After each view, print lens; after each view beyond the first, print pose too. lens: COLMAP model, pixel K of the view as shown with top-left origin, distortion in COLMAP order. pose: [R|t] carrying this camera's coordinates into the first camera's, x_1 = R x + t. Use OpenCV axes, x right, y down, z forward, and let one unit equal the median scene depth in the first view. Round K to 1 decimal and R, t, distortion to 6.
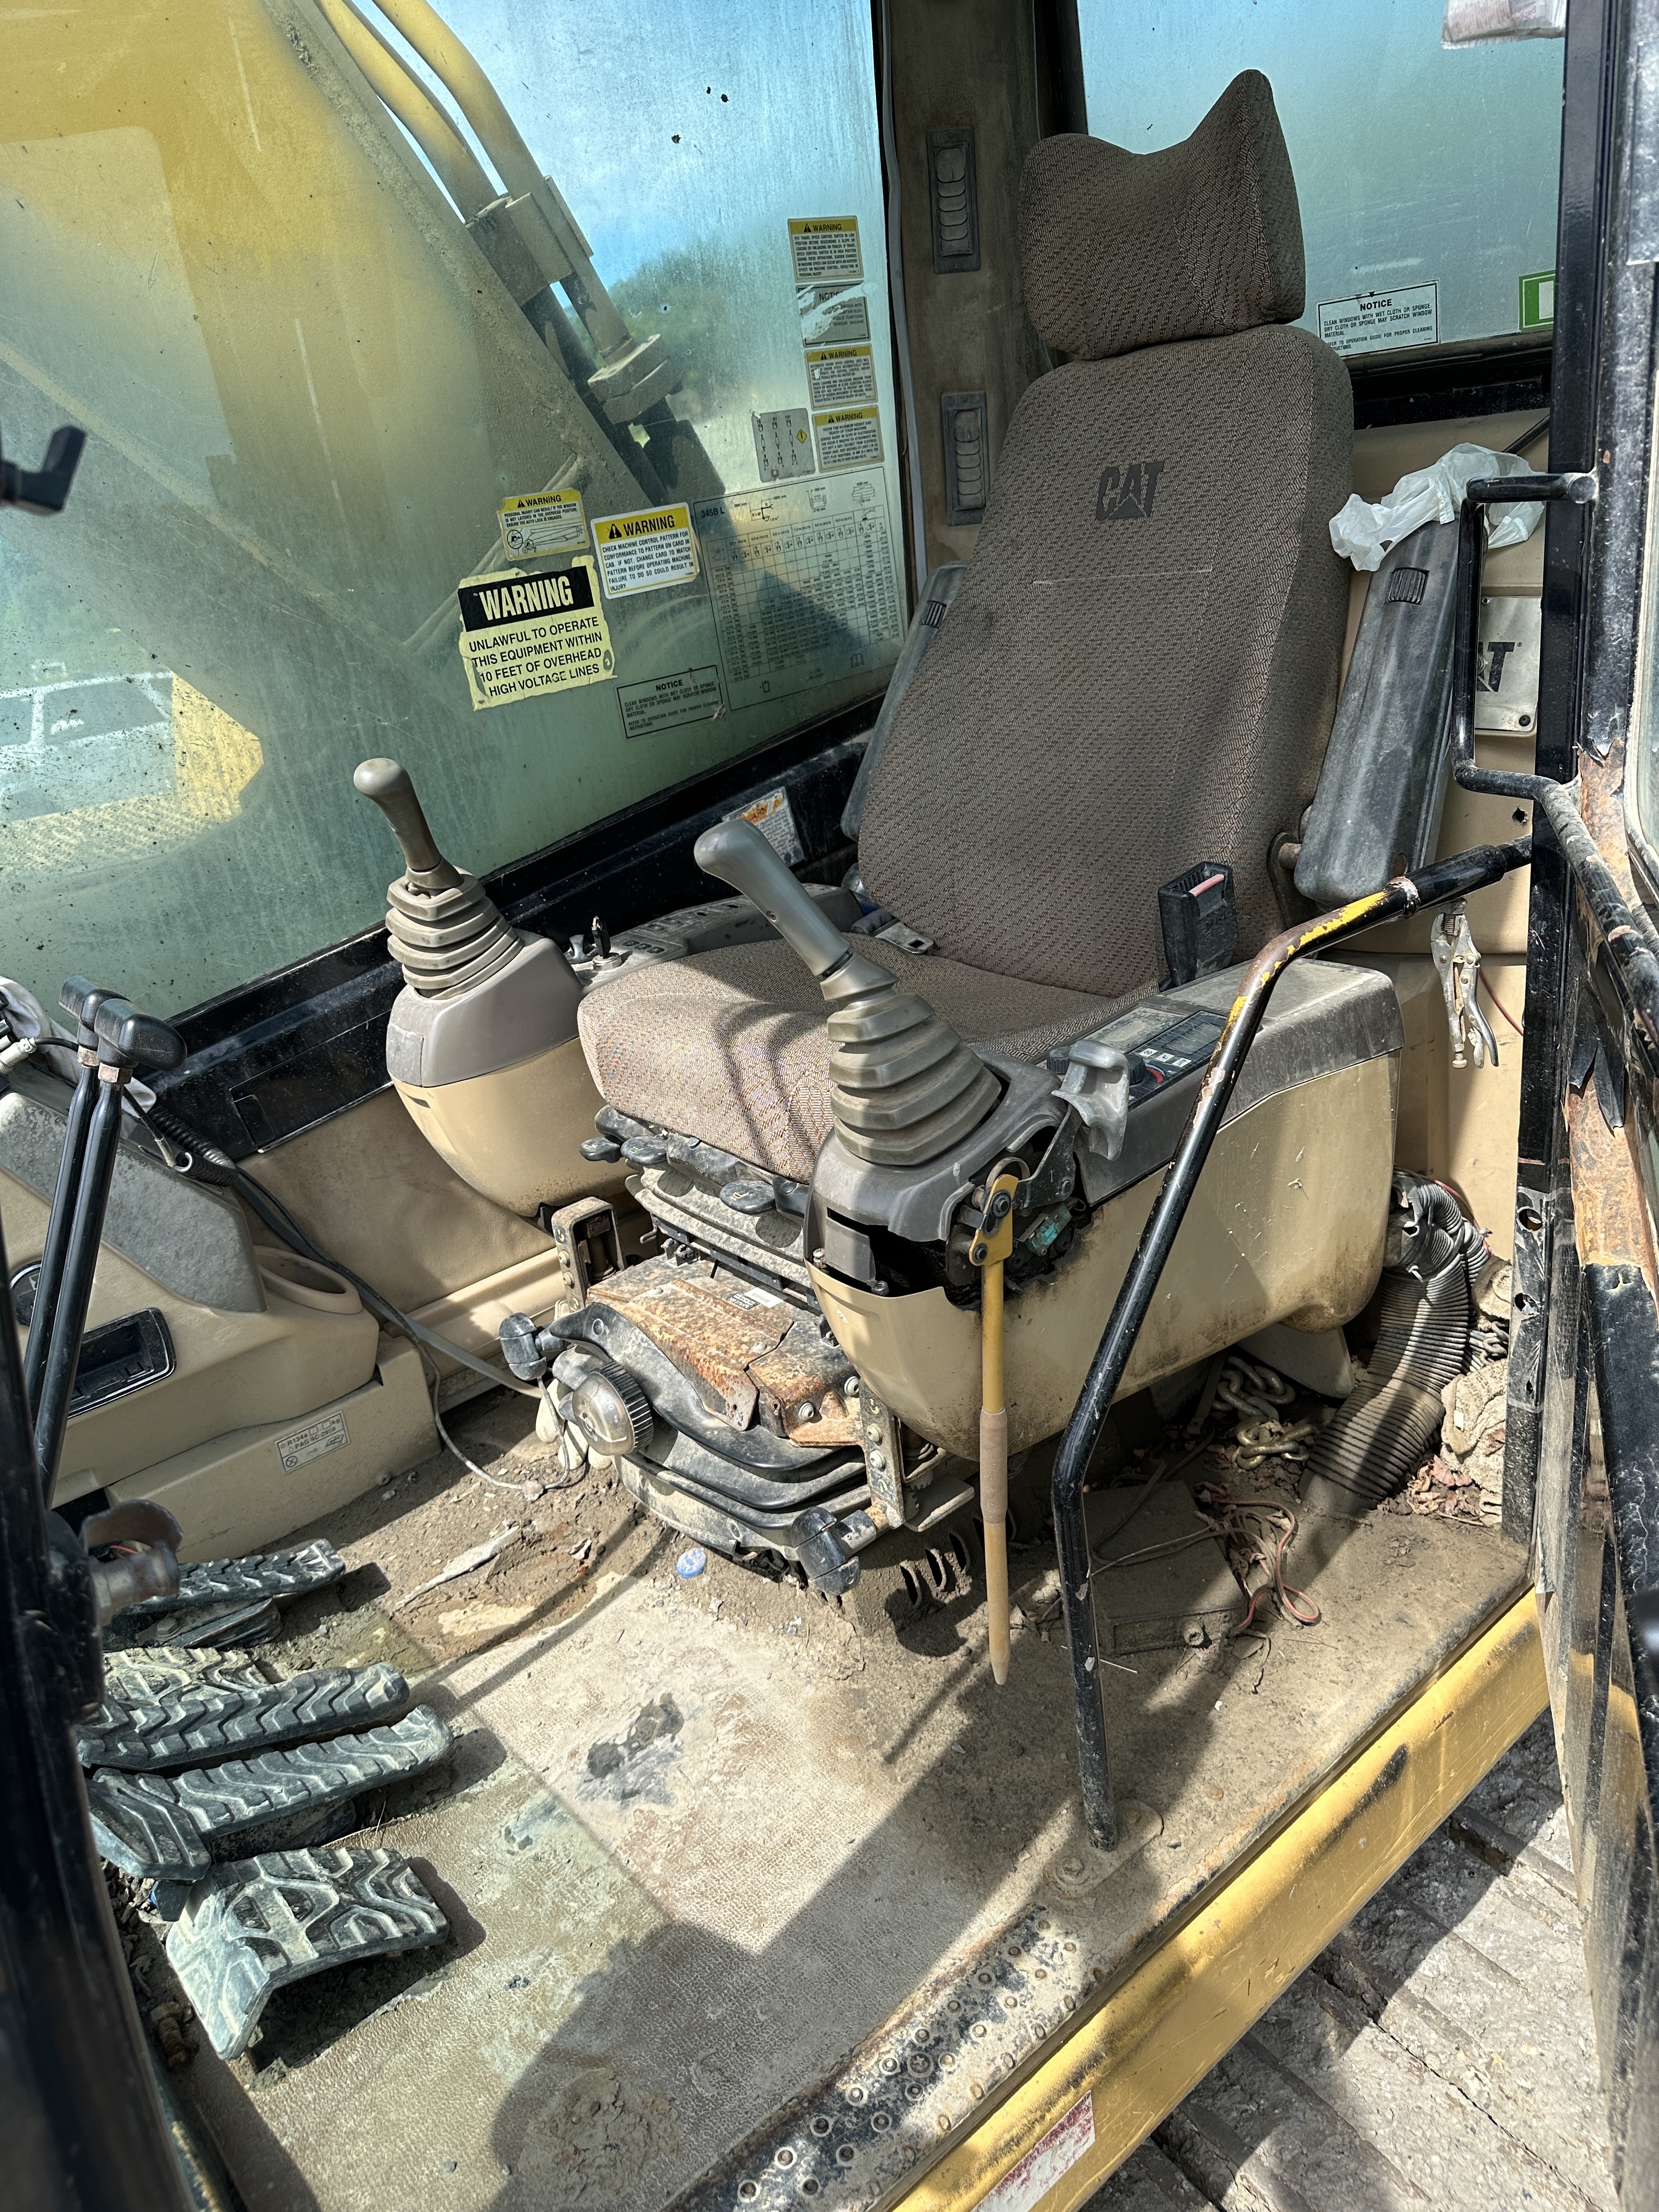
lens RADIAL K [[1545.9, 0, 840.0], [0, 1545.9, 1111.7], [0, 0, 1]] dist [-0.004744, -0.017083]
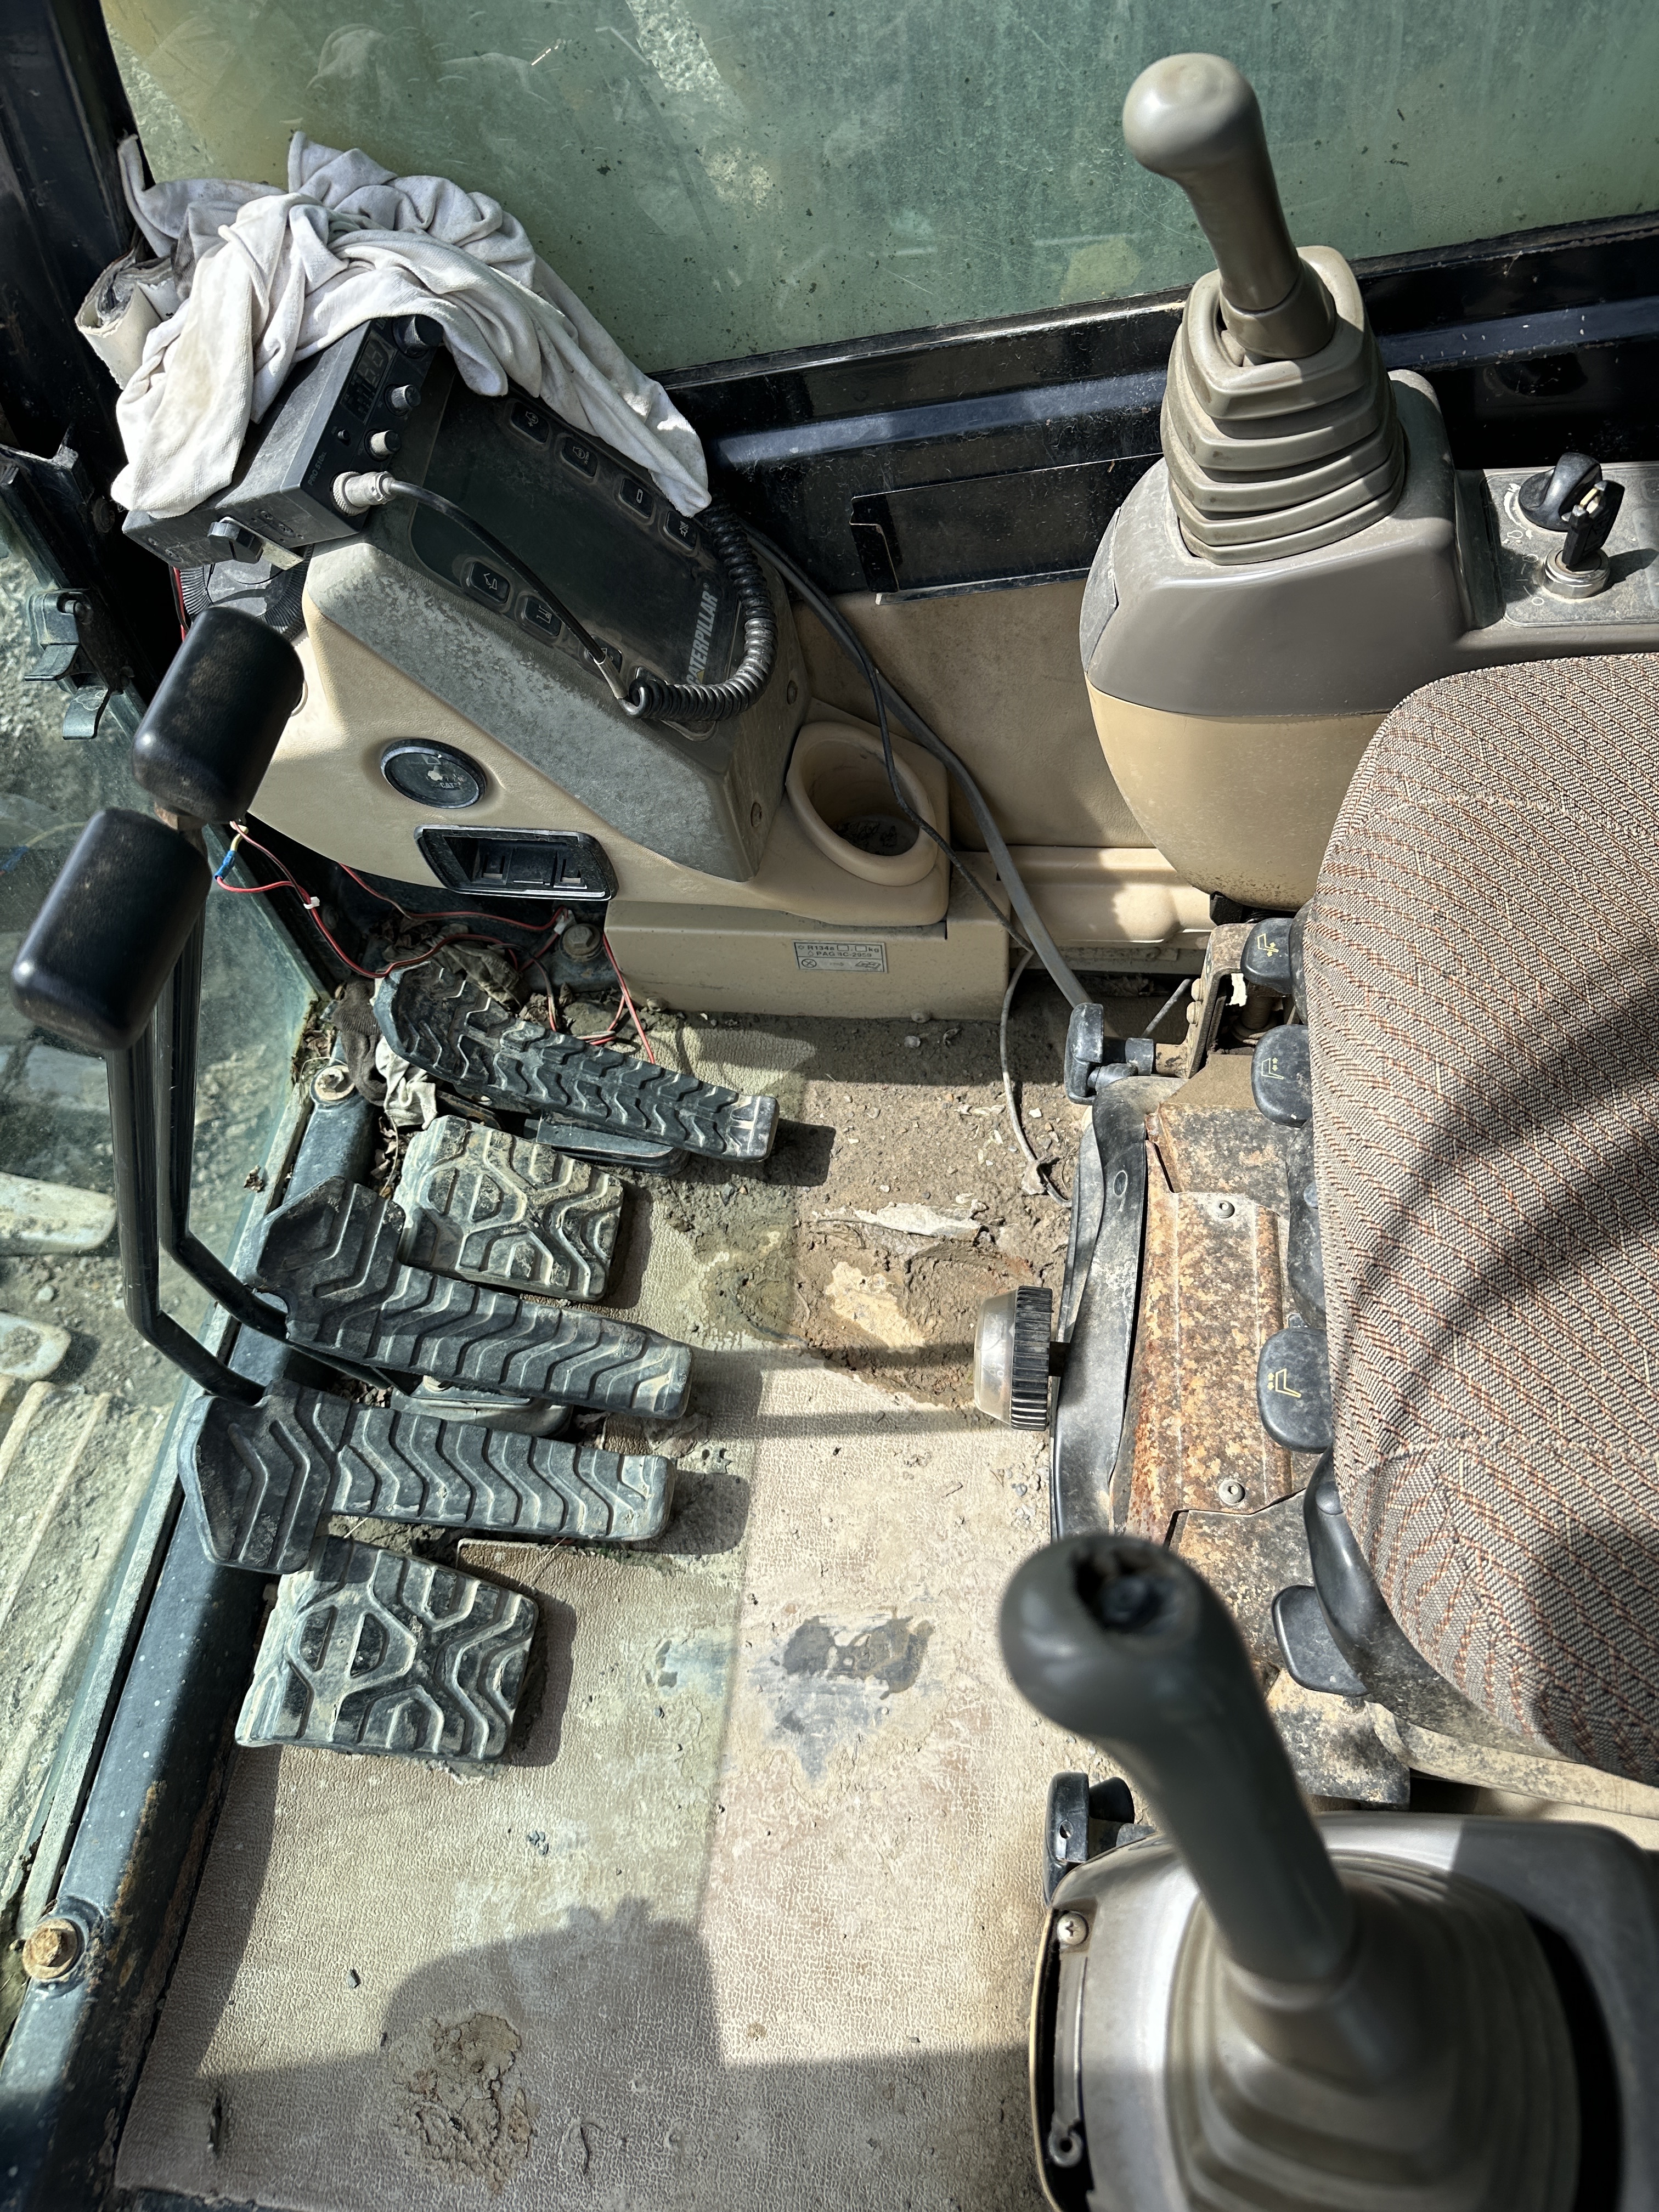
lens RADIAL K [[1545.9, 0, 814.2], [0, 1545.9, 1088.6], [0, 0, 1]] dist [-0.004744, -0.017083]
pose [[0.688849, 0.635841, -0.348127, -0.056004], [-0.262097, 0.666211, 0.698189, -0.328888], [0.675864, -0.389704, 0.625571, 0.607753]]
